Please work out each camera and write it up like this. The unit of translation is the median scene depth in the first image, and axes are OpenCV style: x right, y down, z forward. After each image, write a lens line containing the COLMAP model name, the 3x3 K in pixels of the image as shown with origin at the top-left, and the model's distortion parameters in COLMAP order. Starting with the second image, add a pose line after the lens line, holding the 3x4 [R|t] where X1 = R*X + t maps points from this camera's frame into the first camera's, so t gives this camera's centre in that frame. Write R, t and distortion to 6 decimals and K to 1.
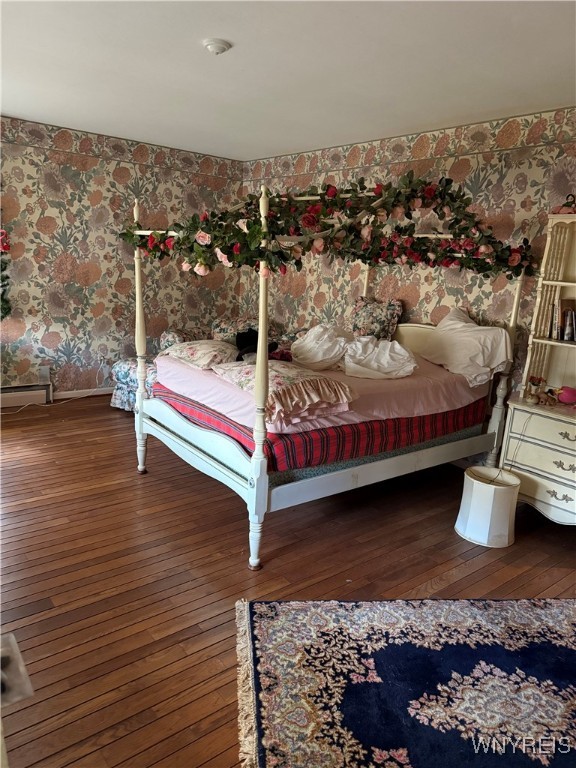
lens RADIAL K [[544.3, 0, 288.0], [0, 544.3, 384.0], [0, 0, 1]] dist [0.087199, -0.115240]
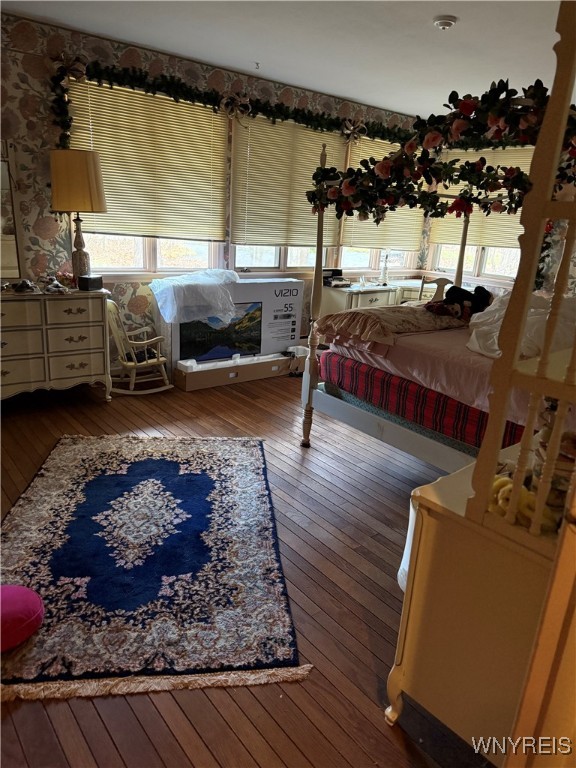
lens RADIAL K [[544.3, 0, 288.0], [0, 544.3, 384.0], [0, 0, 1]] dist [0.087199, -0.115240]
pose [[0.008090, 0.247918, -0.968747, 1.479984], [-0.299859, 0.924798, 0.234166, -0.112439], [0.953949, 0.288593, 0.081822, 1.048988]]
